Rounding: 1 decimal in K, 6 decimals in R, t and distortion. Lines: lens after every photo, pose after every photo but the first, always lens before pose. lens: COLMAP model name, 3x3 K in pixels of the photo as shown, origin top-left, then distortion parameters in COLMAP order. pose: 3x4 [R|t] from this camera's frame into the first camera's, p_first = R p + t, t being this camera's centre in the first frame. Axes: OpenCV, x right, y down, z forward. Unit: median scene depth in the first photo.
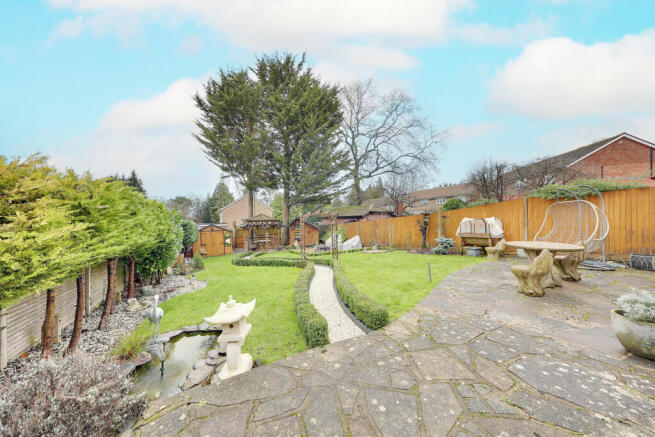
lens RADIAL K [[214.3, 0, 329.9], [0, 214.3, 221.2], [0, 0, 1]] dist [0.000505, -0.000287]
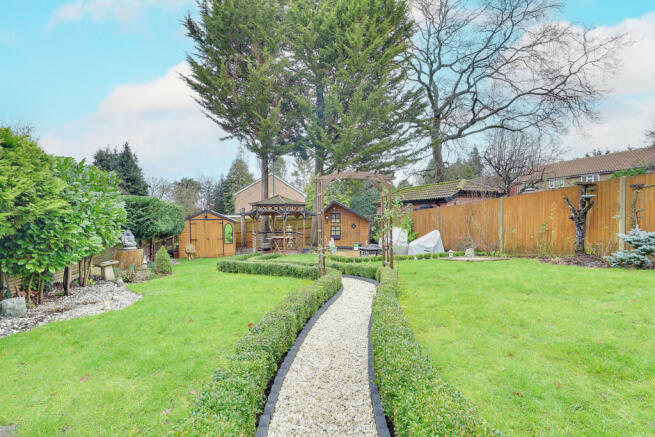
lens RADIAL K [[314.4, 0, 324.0], [0, 314.4, 219.3], [0, 0, 1]] dist [-0.004116, -0.000199]
pose [[0.976517, 0.011730, -0.215119, 0.015967], [-0.009055, 0.999869, 0.013415, 0.025100], [0.215248, -0.011152, 0.976496, 0.114101]]
